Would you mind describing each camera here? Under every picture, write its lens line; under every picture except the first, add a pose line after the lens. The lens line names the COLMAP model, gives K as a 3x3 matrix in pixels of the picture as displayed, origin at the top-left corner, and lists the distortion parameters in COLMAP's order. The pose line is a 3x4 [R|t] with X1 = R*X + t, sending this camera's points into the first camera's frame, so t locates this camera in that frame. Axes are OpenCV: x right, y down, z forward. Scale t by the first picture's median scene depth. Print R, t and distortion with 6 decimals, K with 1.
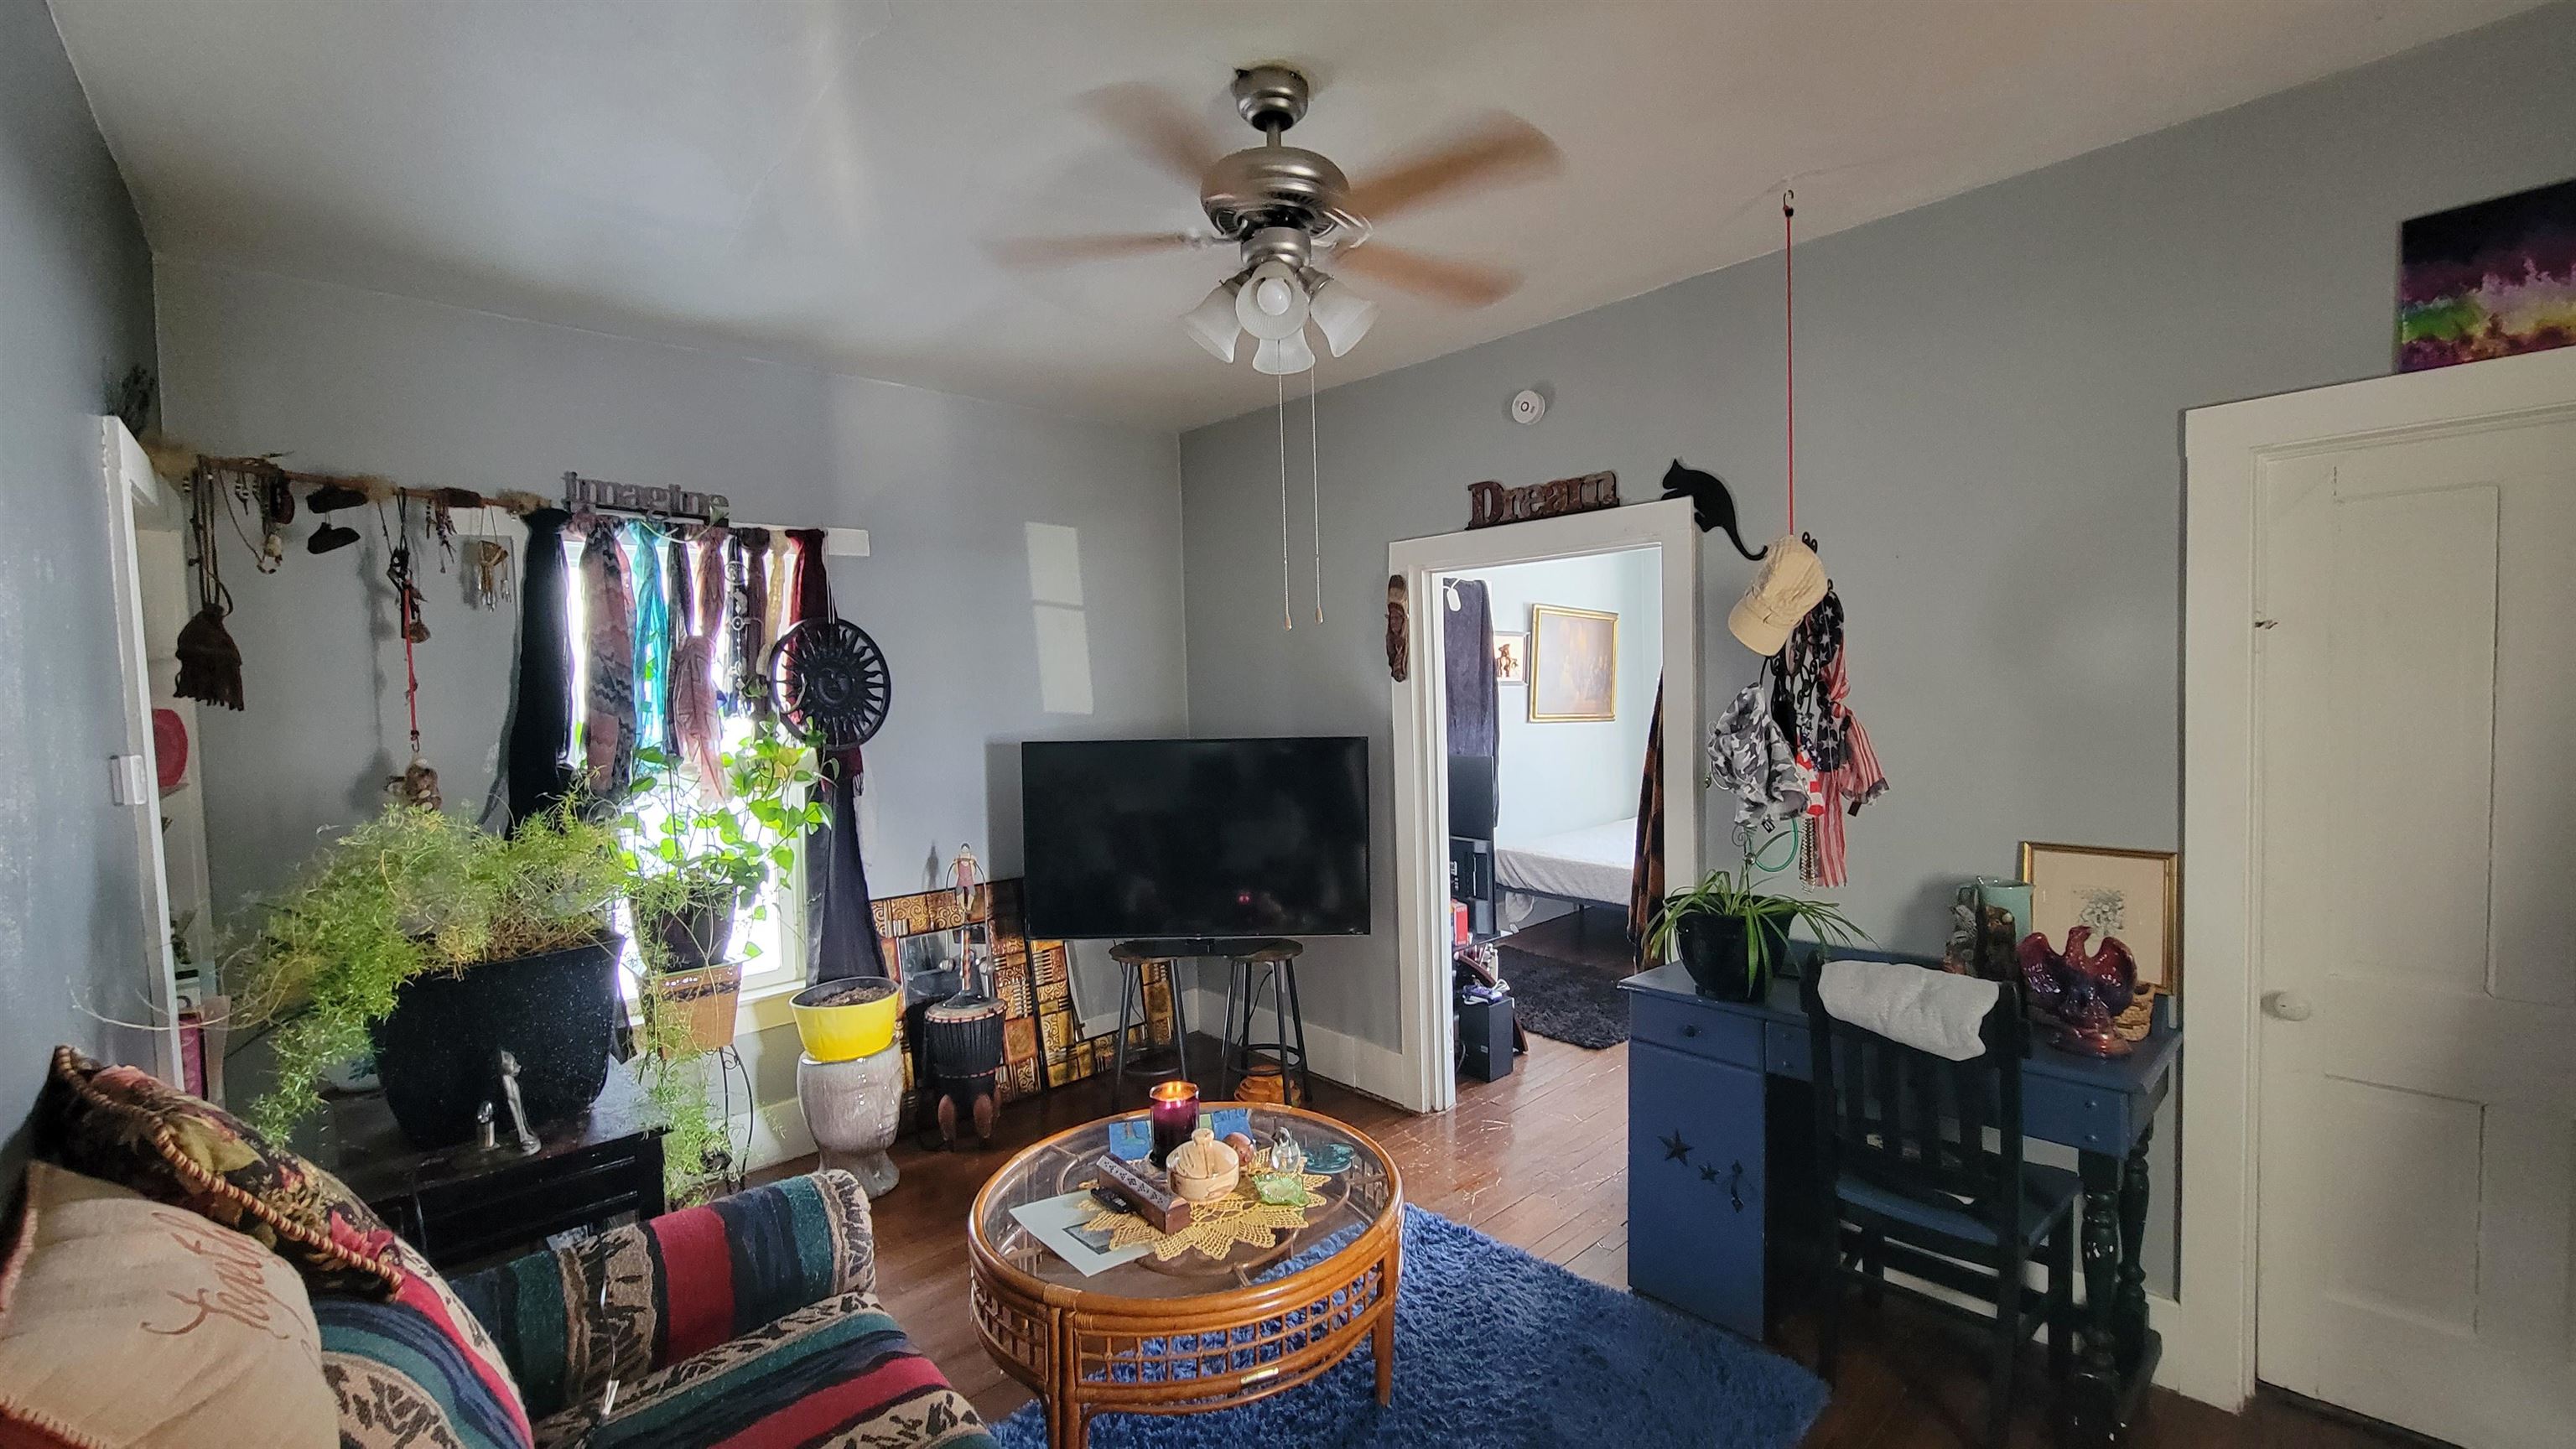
lens RADIAL K [[1049.8, 0, 1313.7], [0, 1049.8, 732.2], [0, 0, 1]] dist [0.004628, -0.000586]
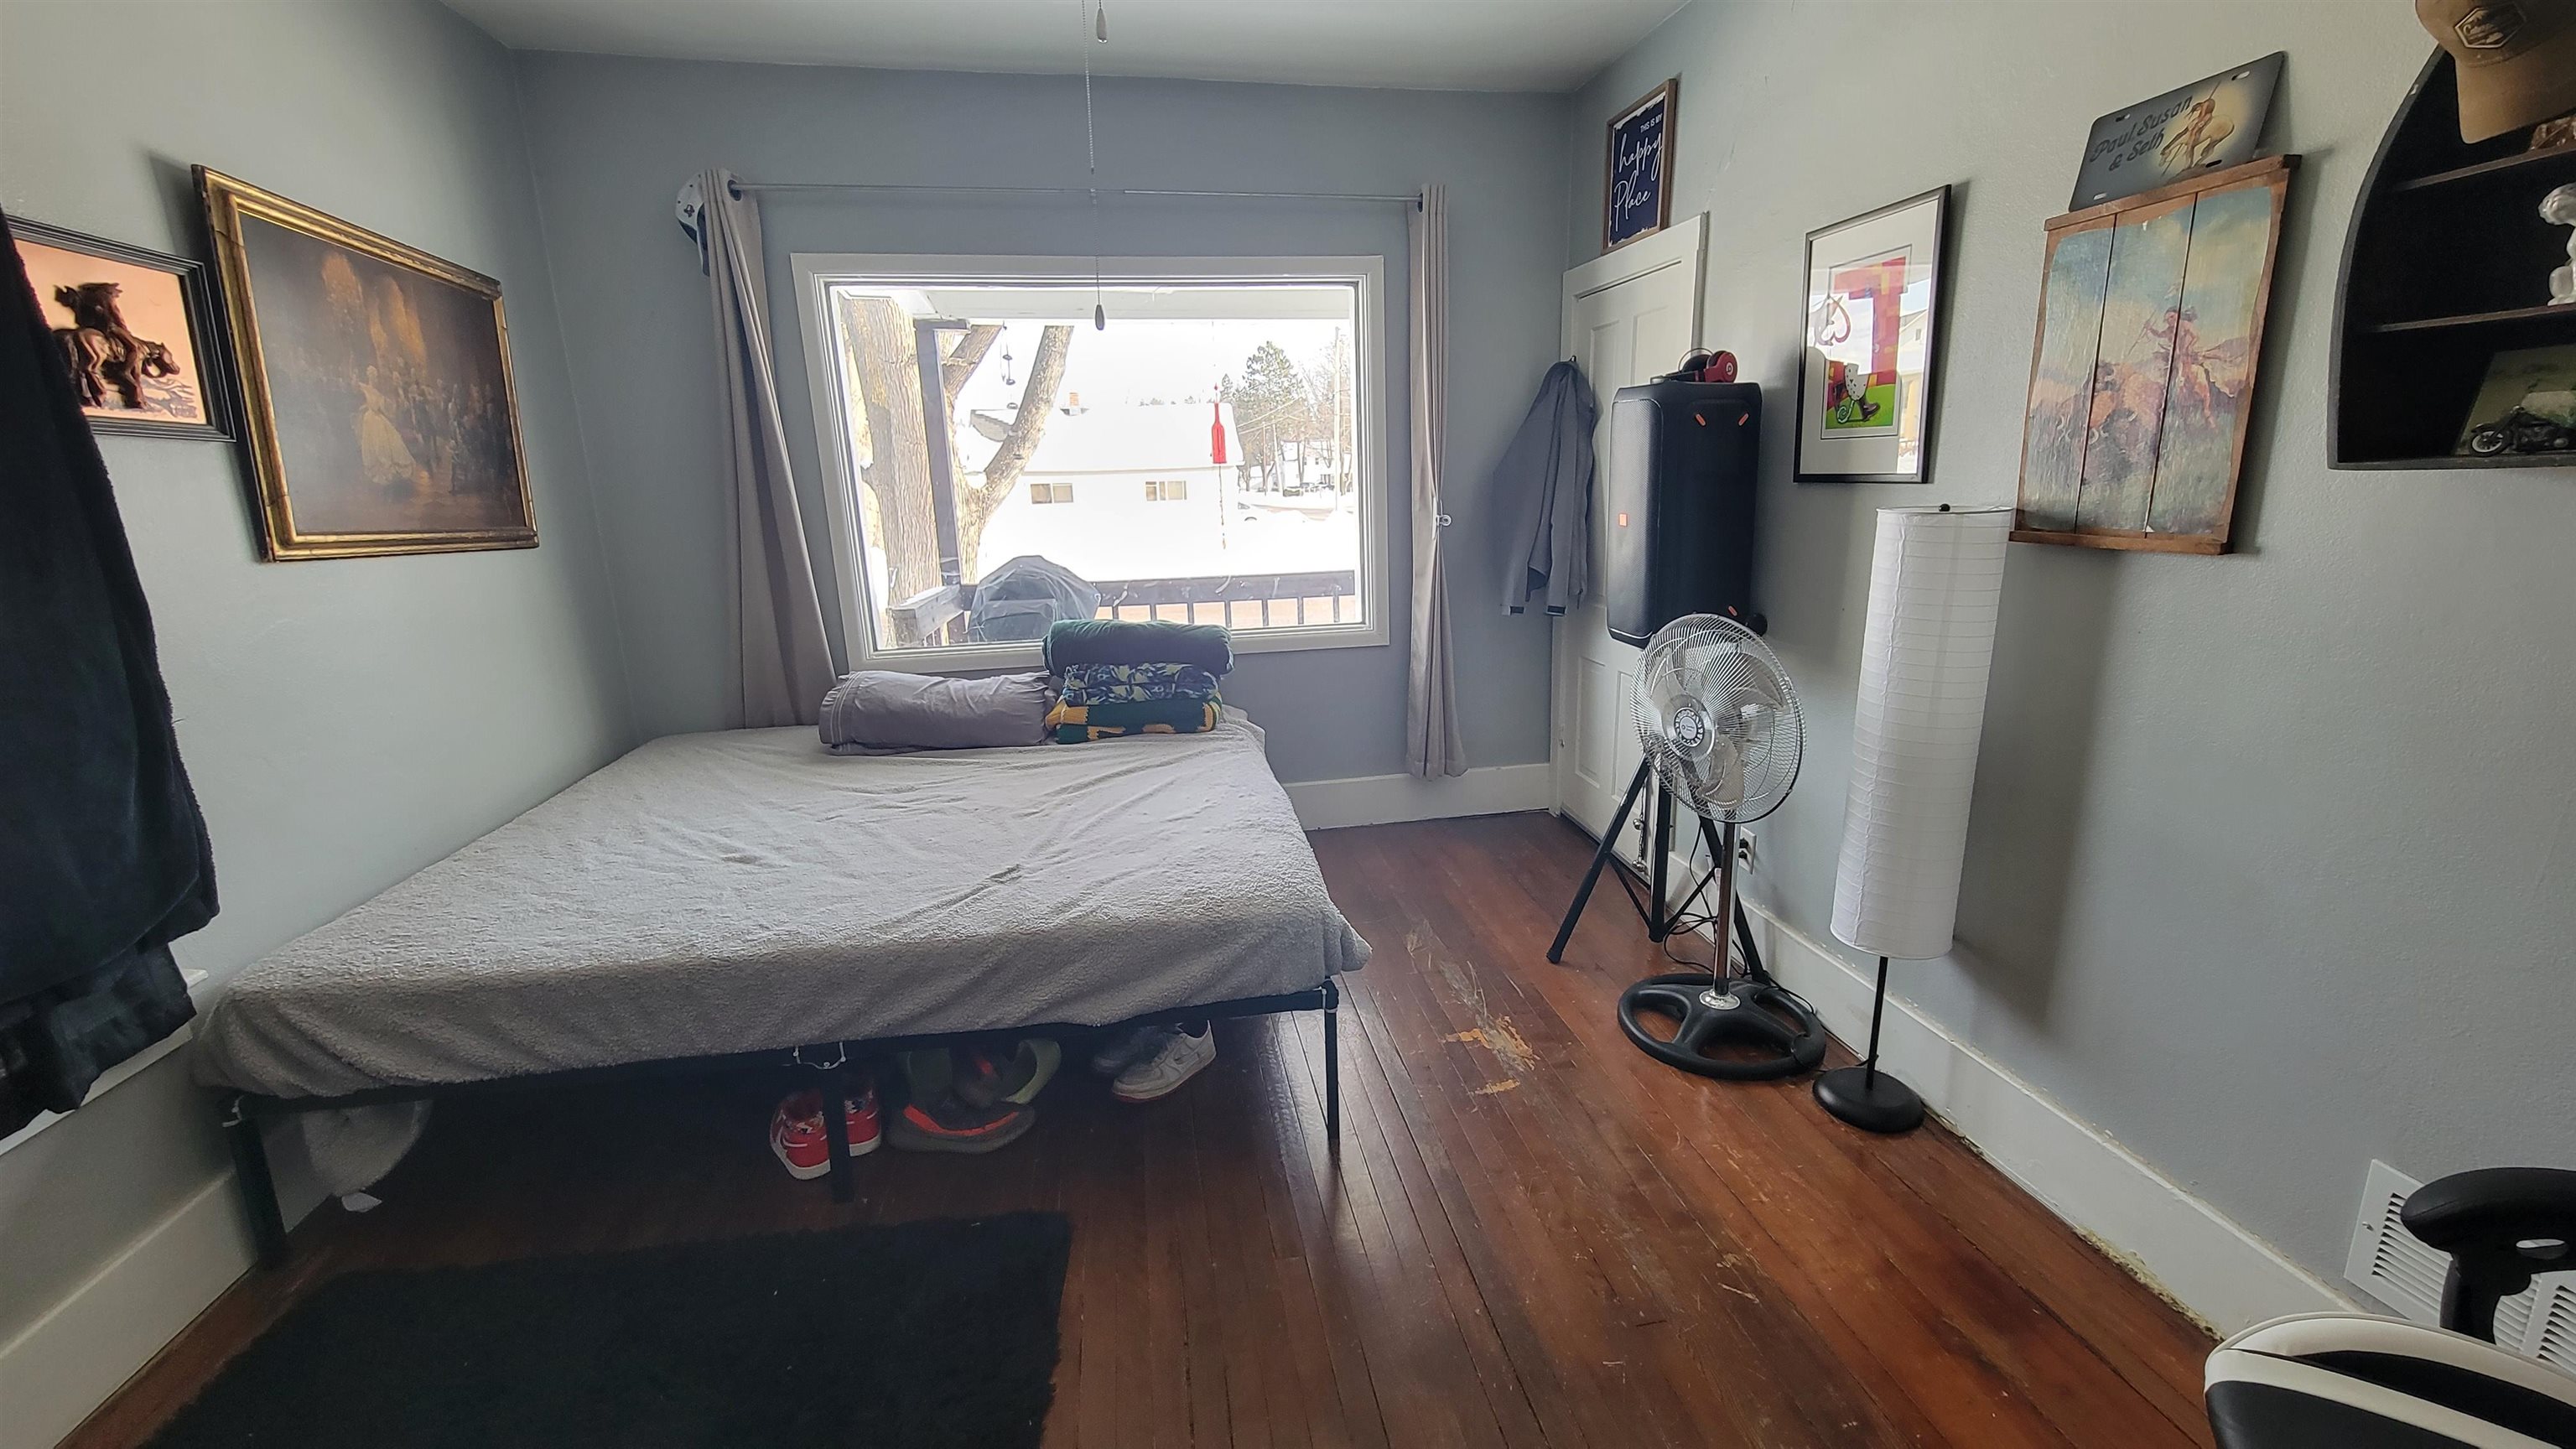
lens RADIAL K [[1049.8, 0, 1313.7], [0, 1049.8, 732.2], [0, 0, 1]] dist [0.004628, -0.000586]
pose [[0.553111, -0.185109, 0.812282, 0.206757], [0.046688, 0.980358, 0.191620, -0.007972], [-0.831798, -0.068064, 0.550889, 1.038319]]
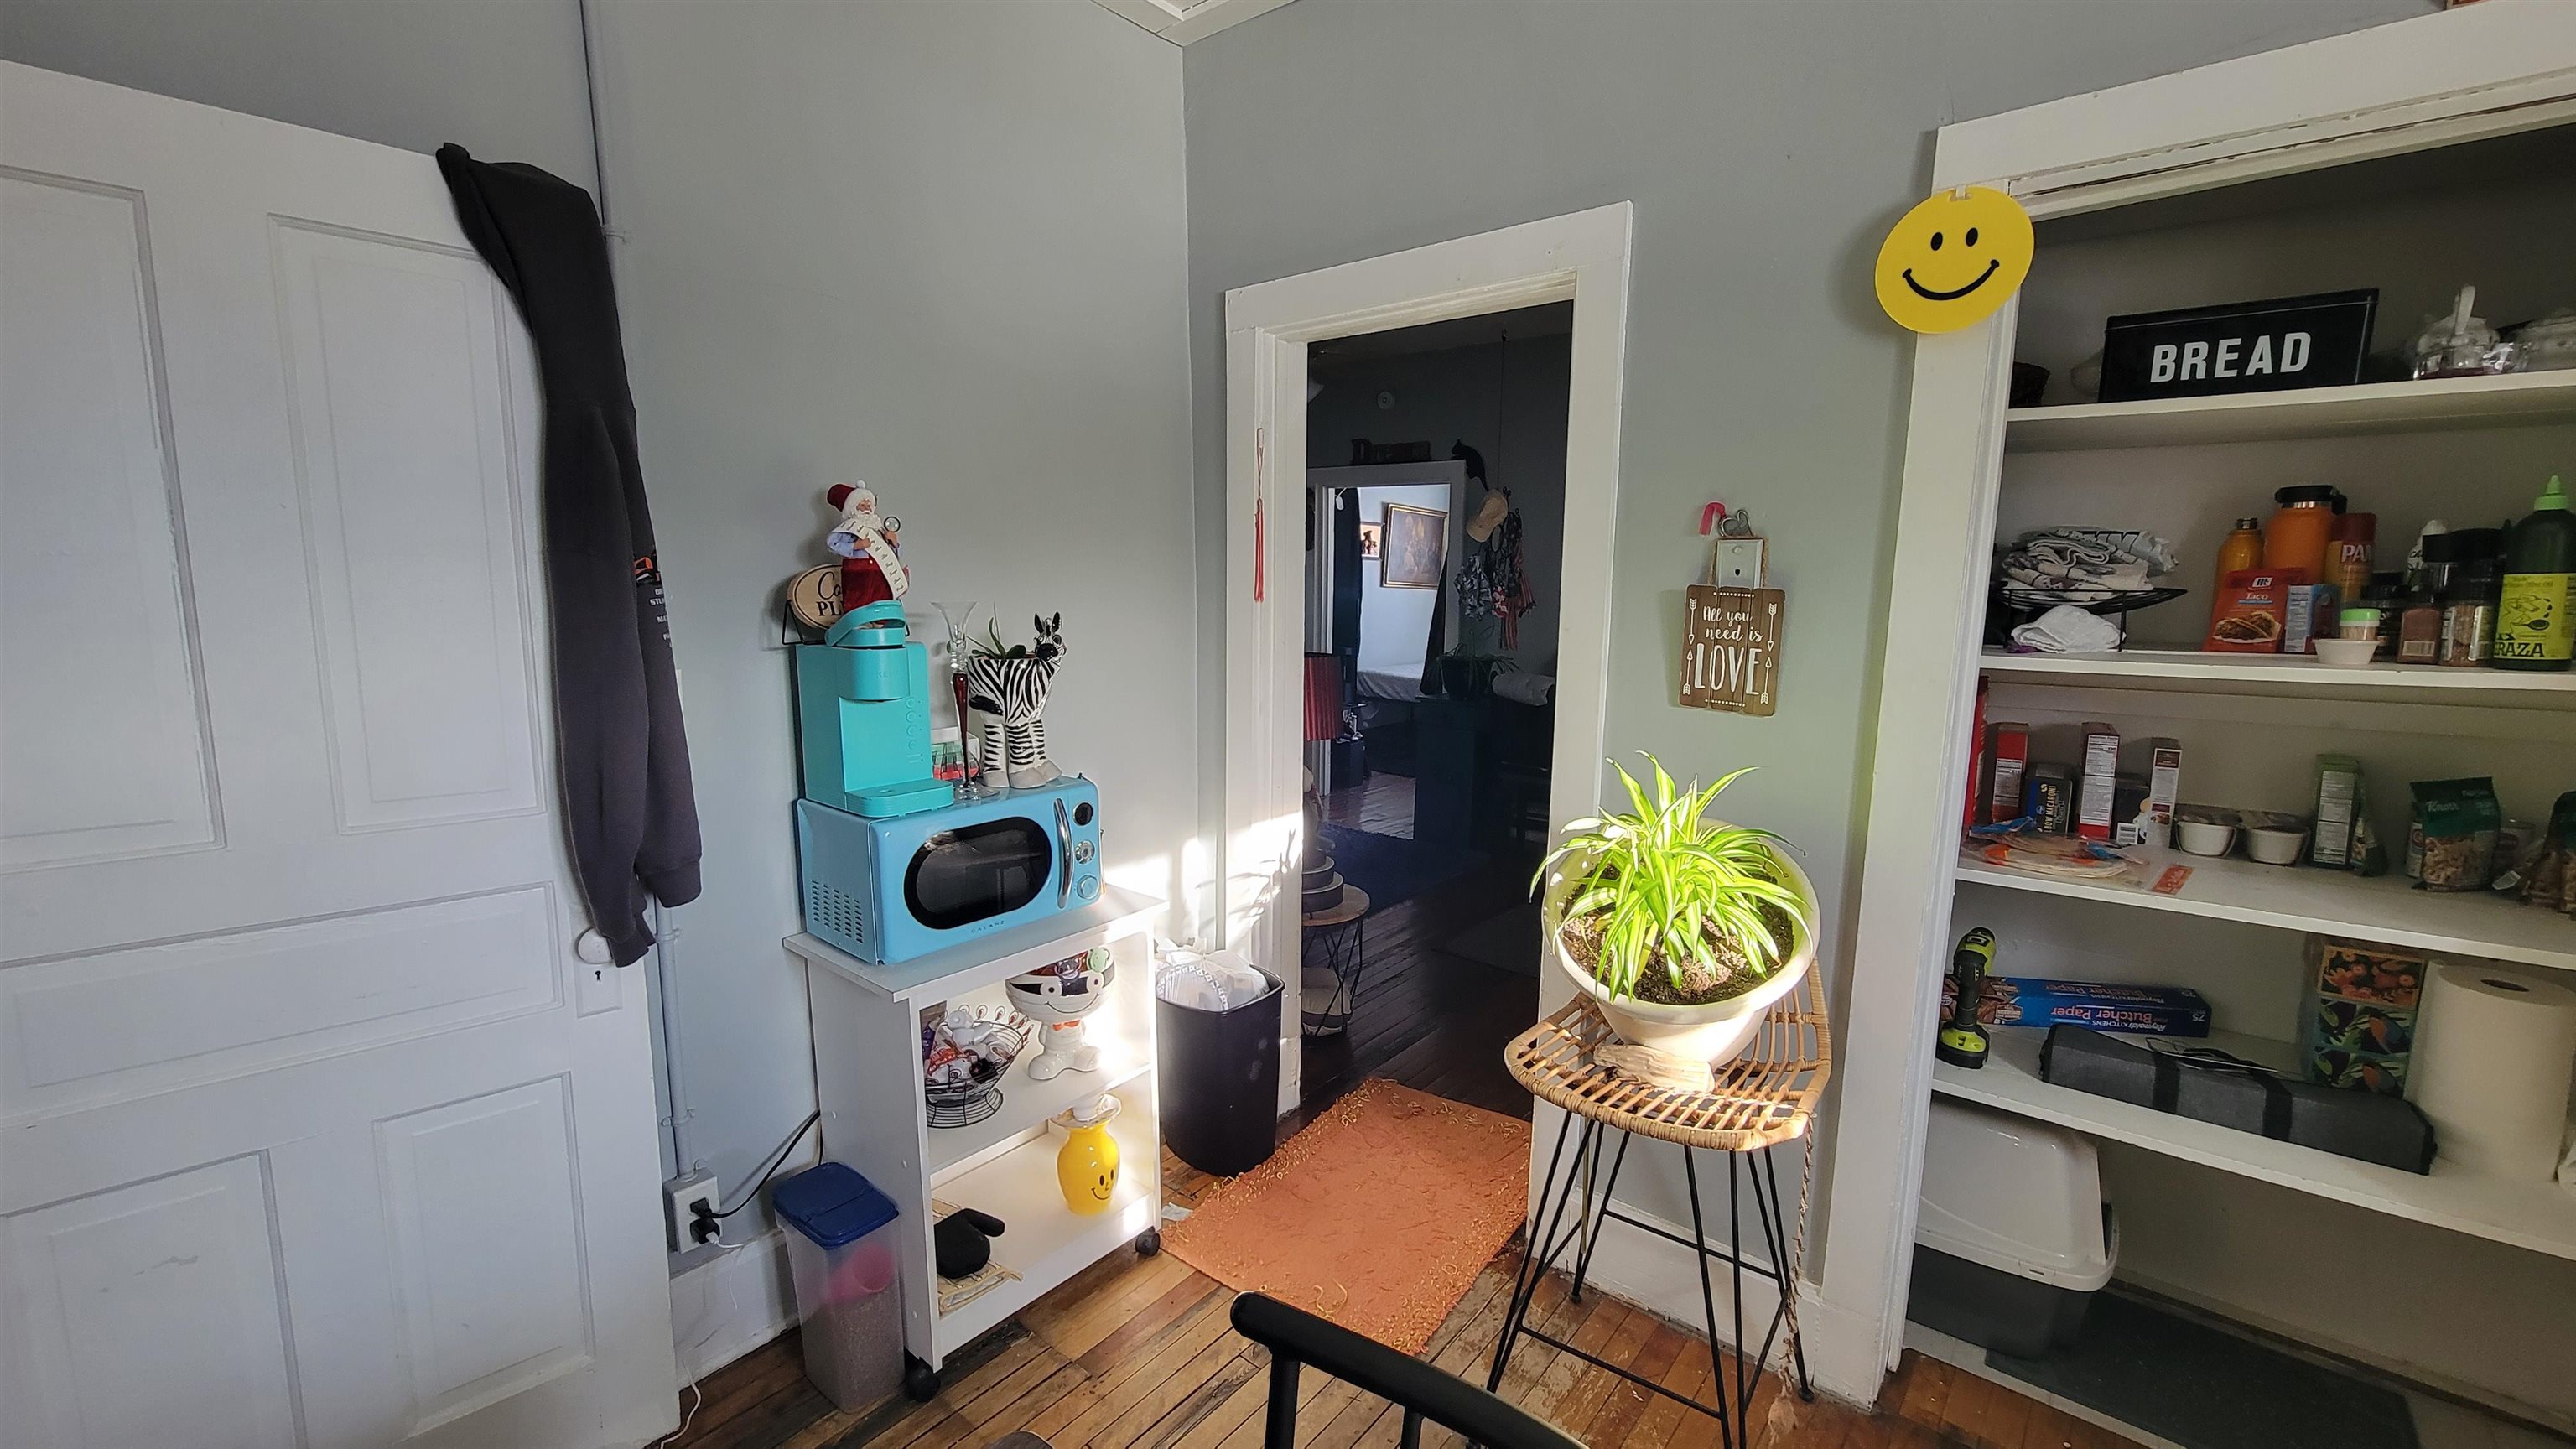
lens RADIAL K [[1049.8, 0, 1313.7], [0, 1049.8, 732.2], [0, 0, 1]] dist [0.004628, -0.000586]
pose [[0.990467, 0.019958, 0.136300, -0.152616], [-0.035088, 0.993365, 0.109524, 0.065604], [-0.133209, -0.113262, 0.984595, -0.814042]]
